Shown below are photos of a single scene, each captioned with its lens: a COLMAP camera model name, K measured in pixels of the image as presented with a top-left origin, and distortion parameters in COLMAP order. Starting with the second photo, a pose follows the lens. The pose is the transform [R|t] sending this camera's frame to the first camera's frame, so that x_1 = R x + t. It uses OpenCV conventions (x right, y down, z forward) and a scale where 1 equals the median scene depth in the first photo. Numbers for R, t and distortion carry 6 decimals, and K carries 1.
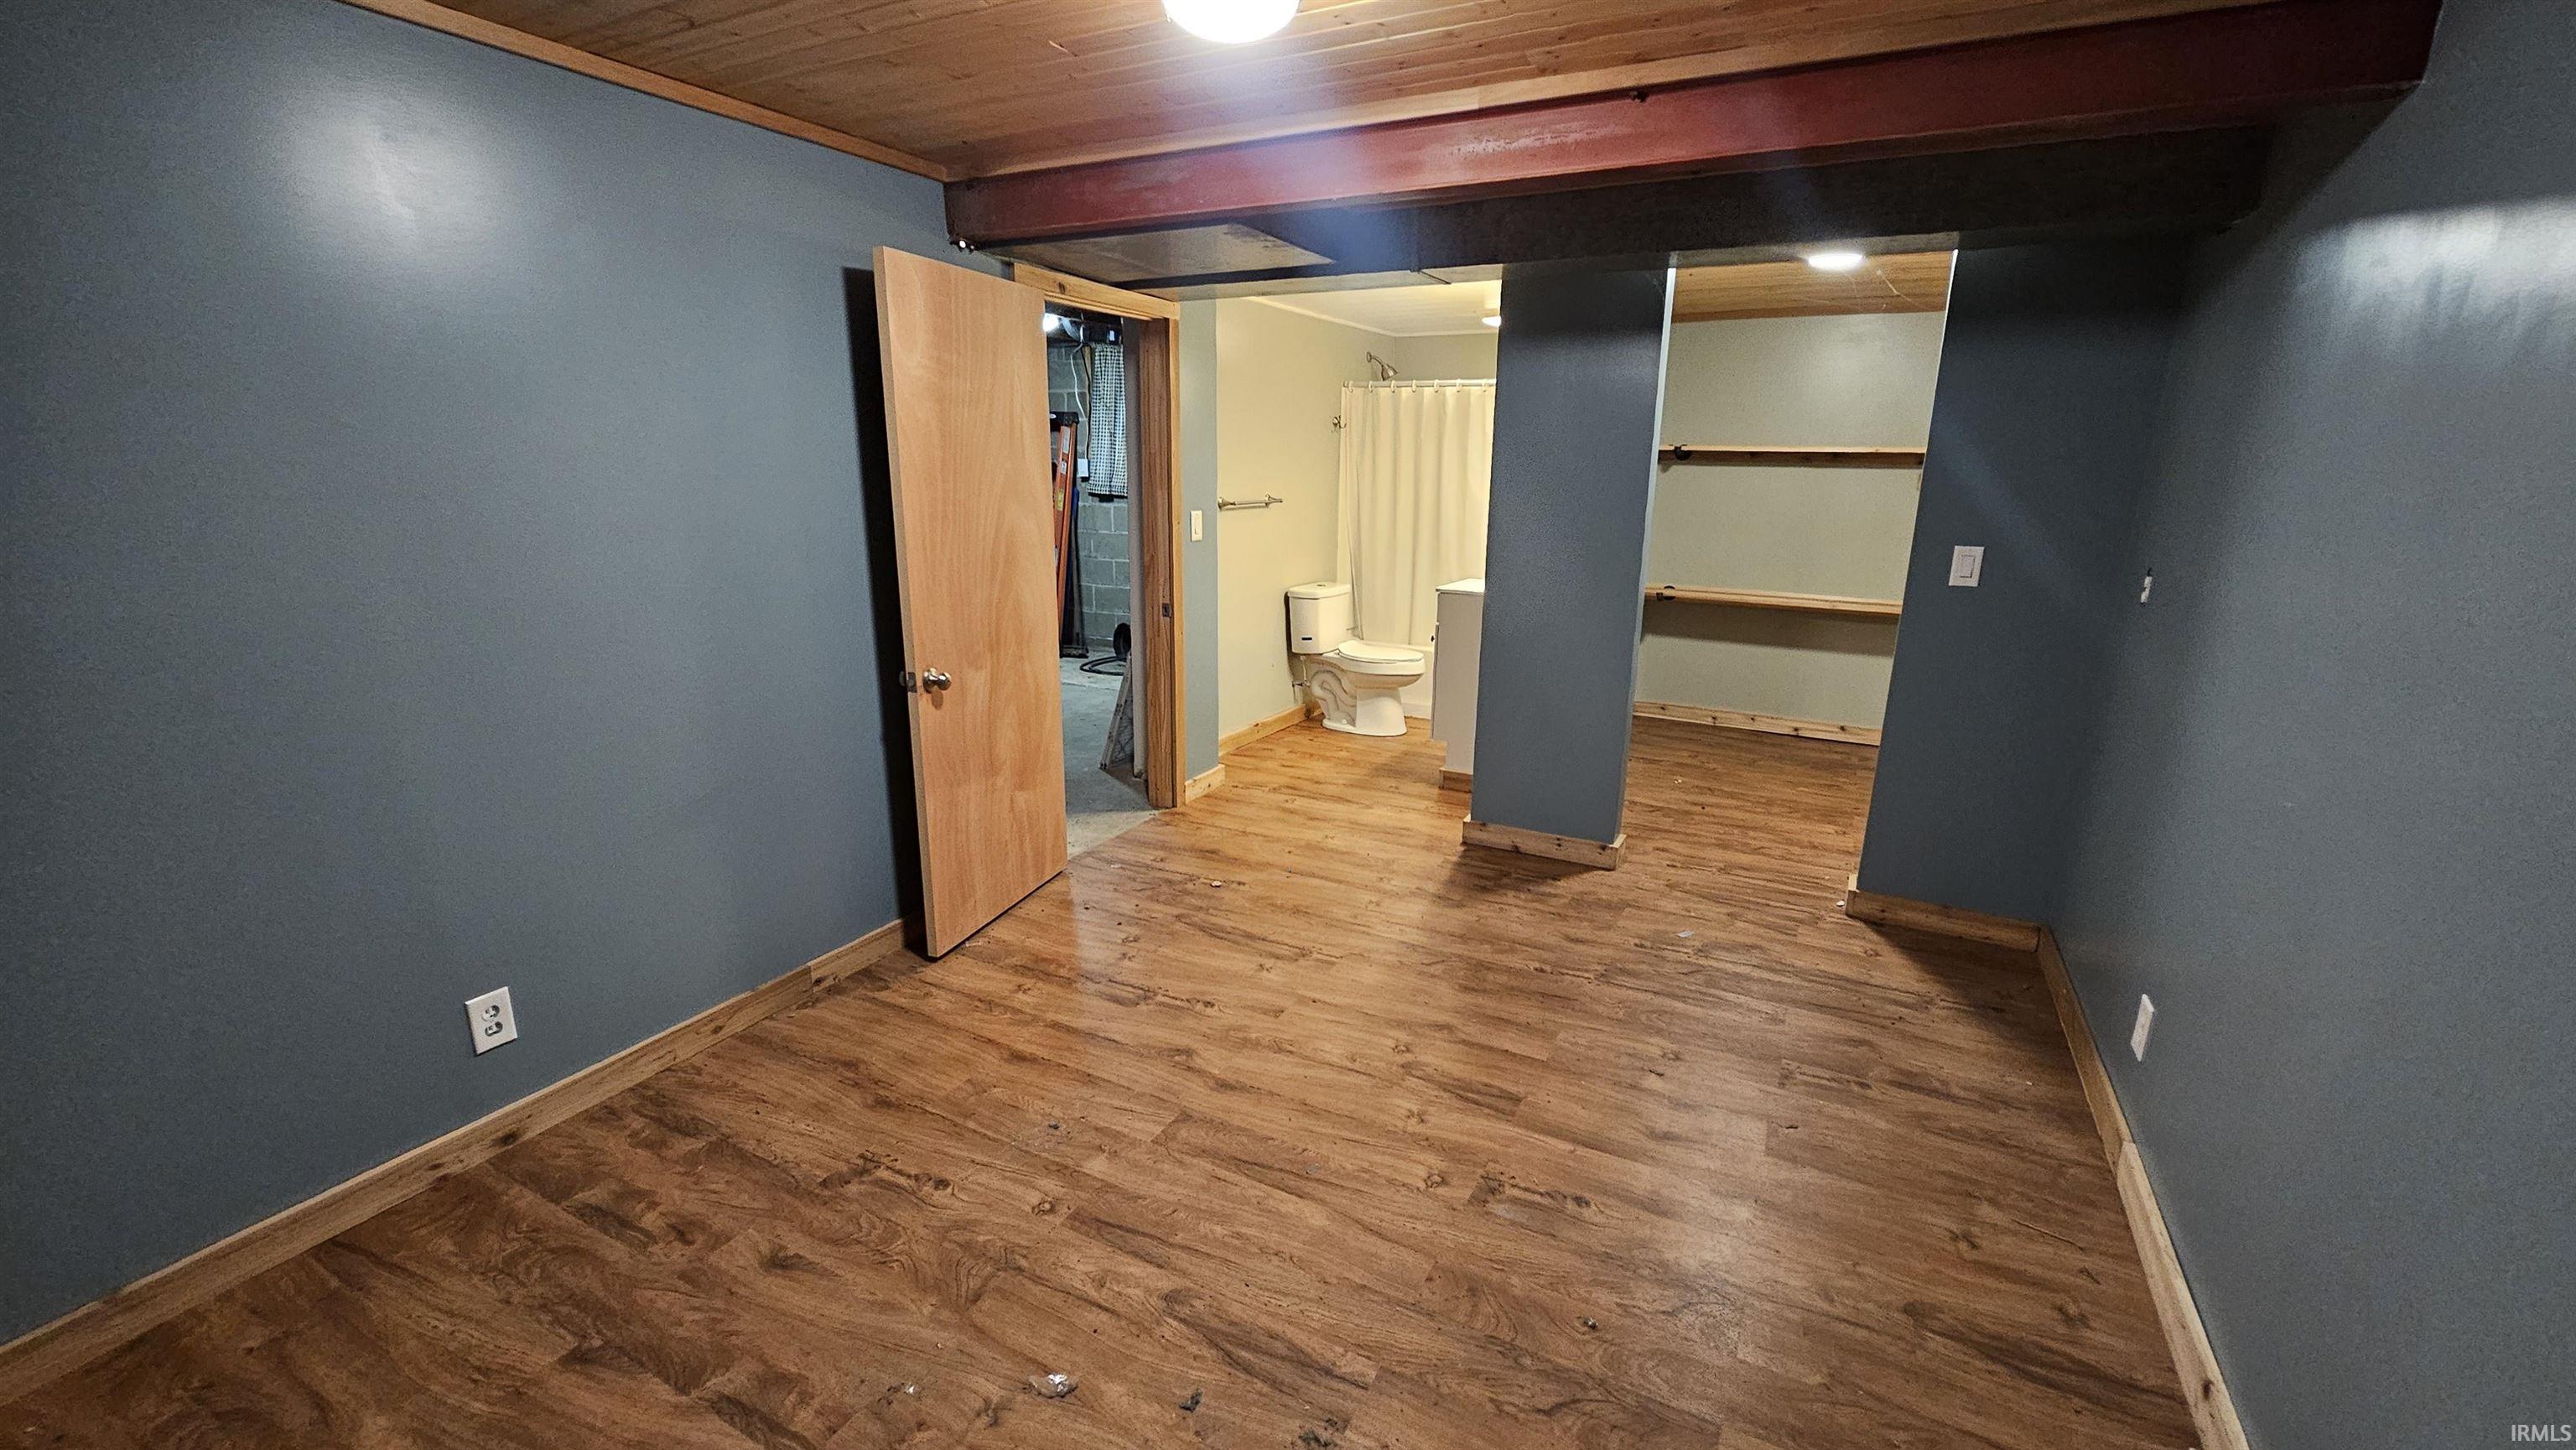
lens RADIAL K [[1055.0, 0, 1286.1], [0, 1055.0, 727.0], [0, 0, 1]] dist [-0.001574, 0.000107]
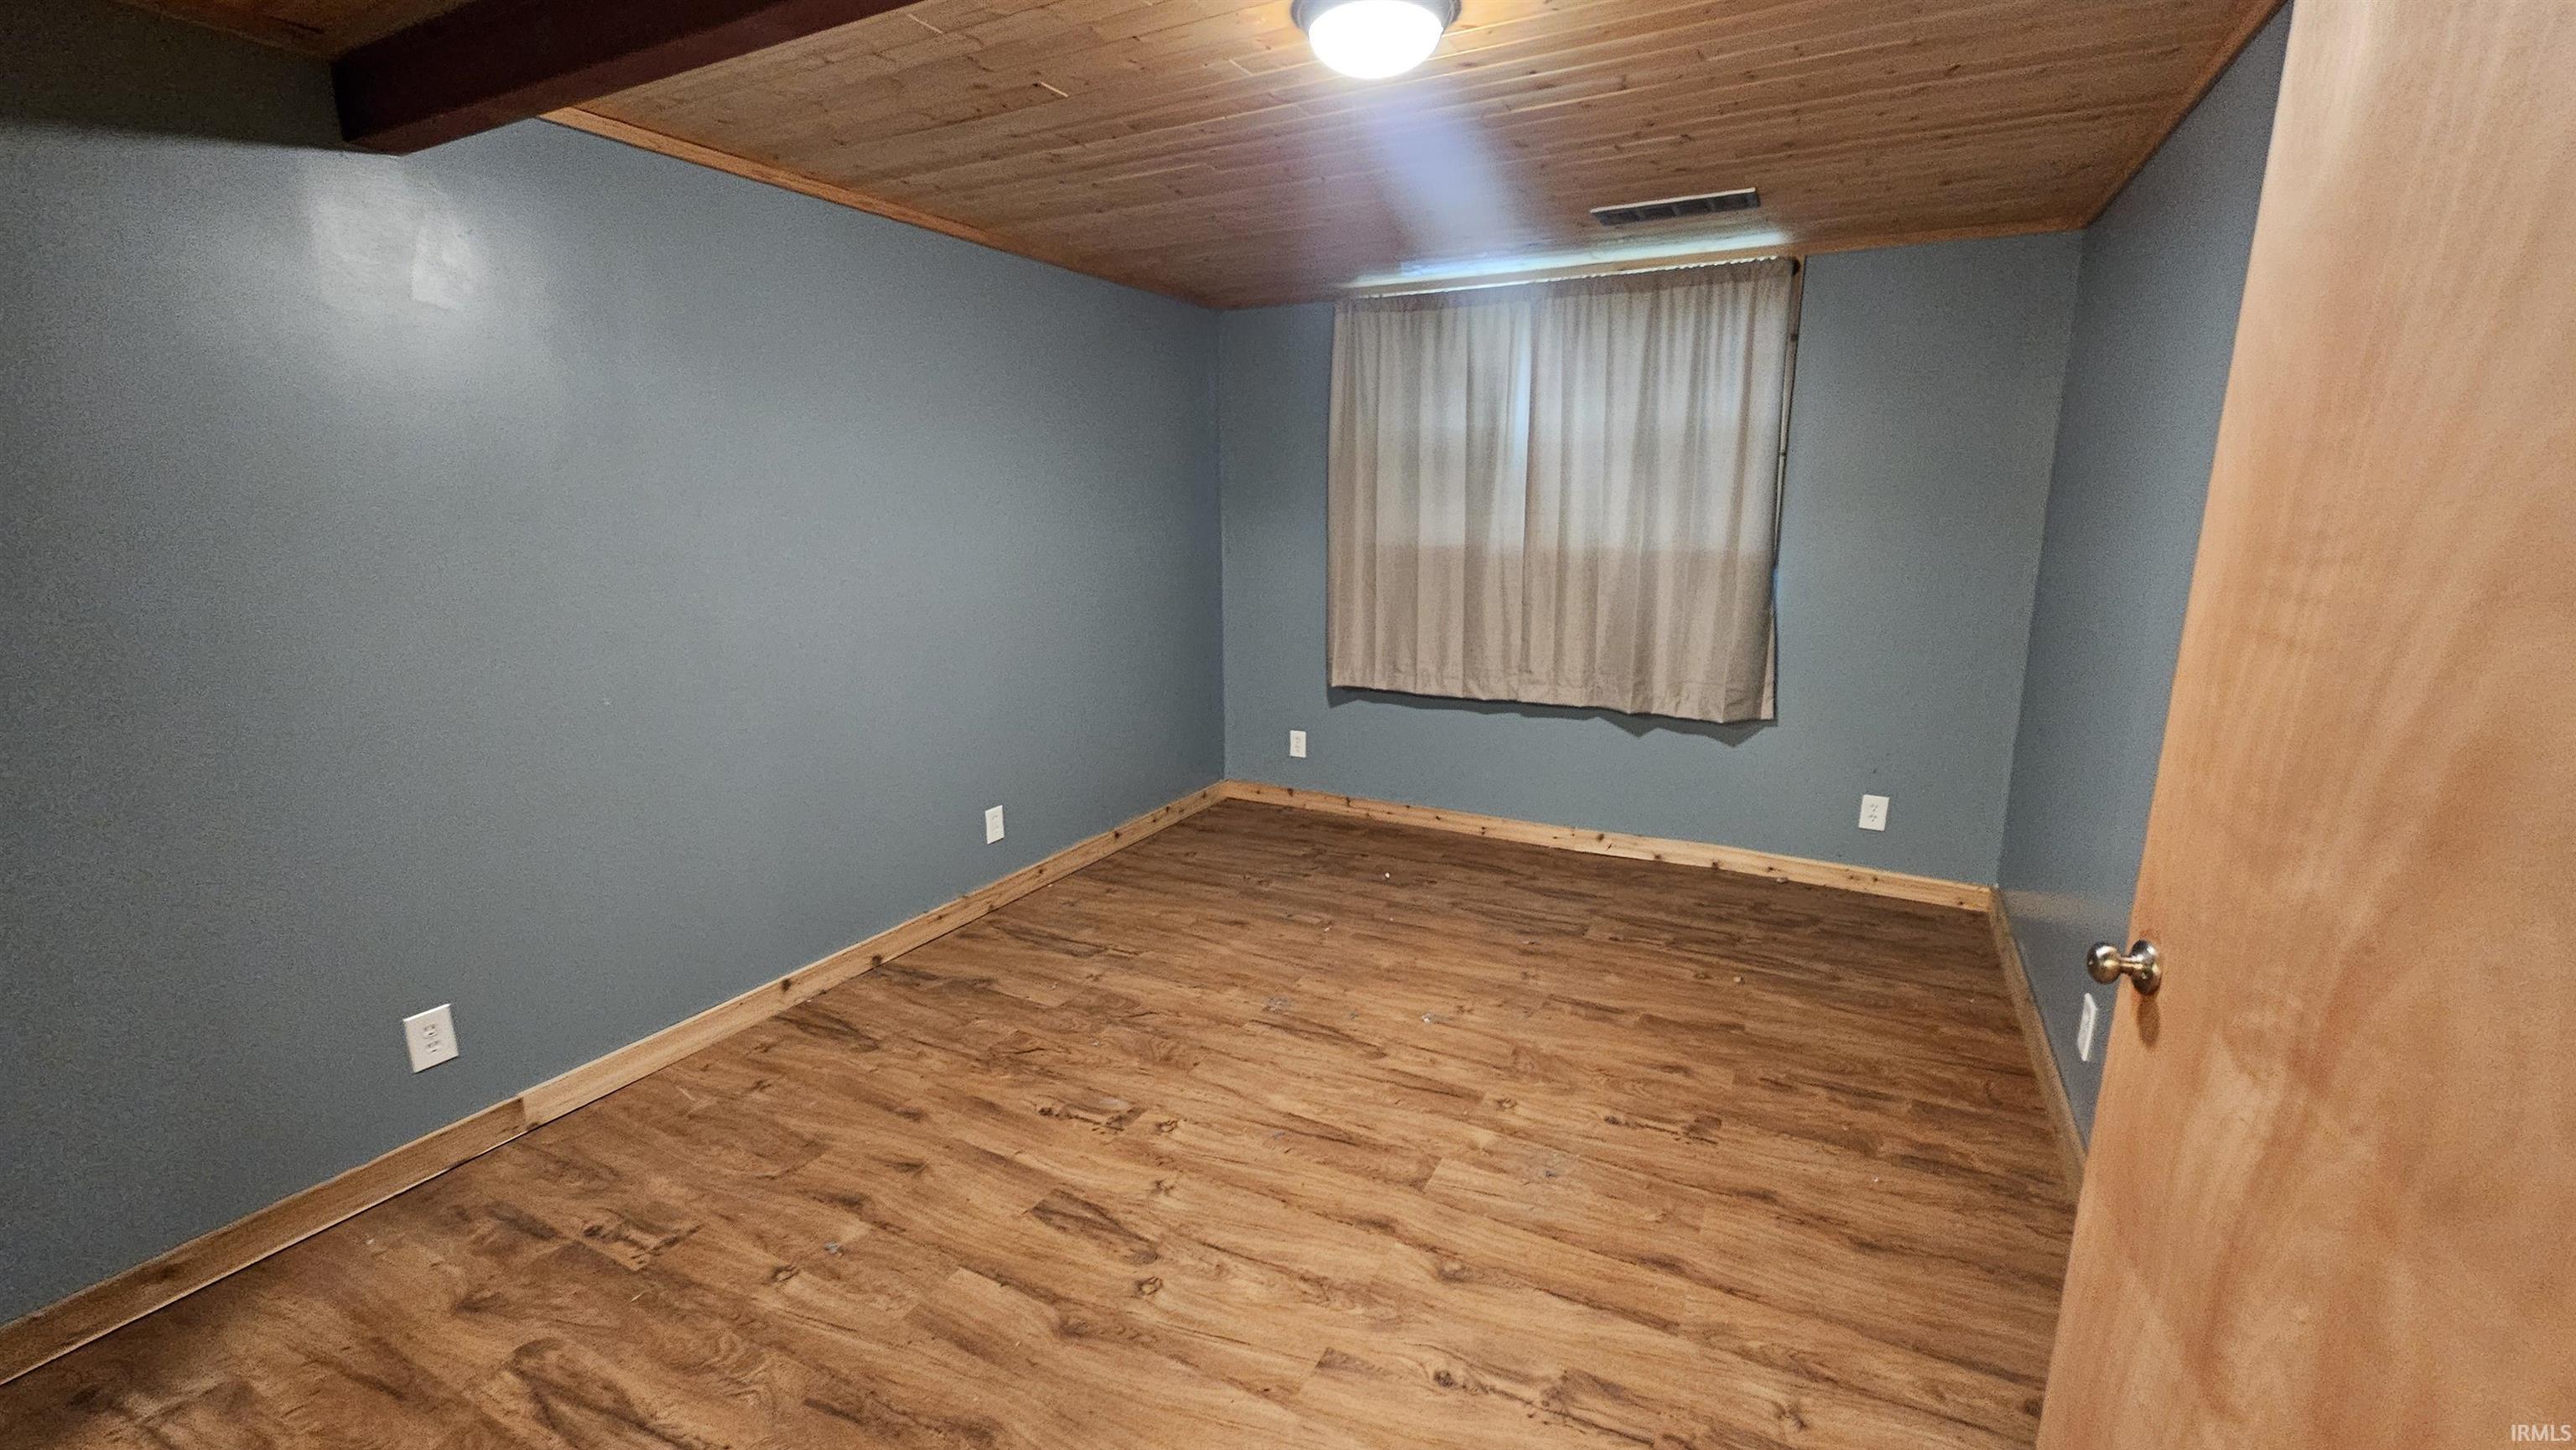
lens RADIAL K [[1055.0, 0, 1286.1], [0, 1055.0, 727.0], [0, 0, 1]] dist [-0.001574, 0.000107]
pose [[-0.999919, -0.007637, -0.010207, 0.030344], [-0.011445, 0.890409, 0.455018, -0.406717], [0.005613, 0.455097, -0.890424, 1.659171]]
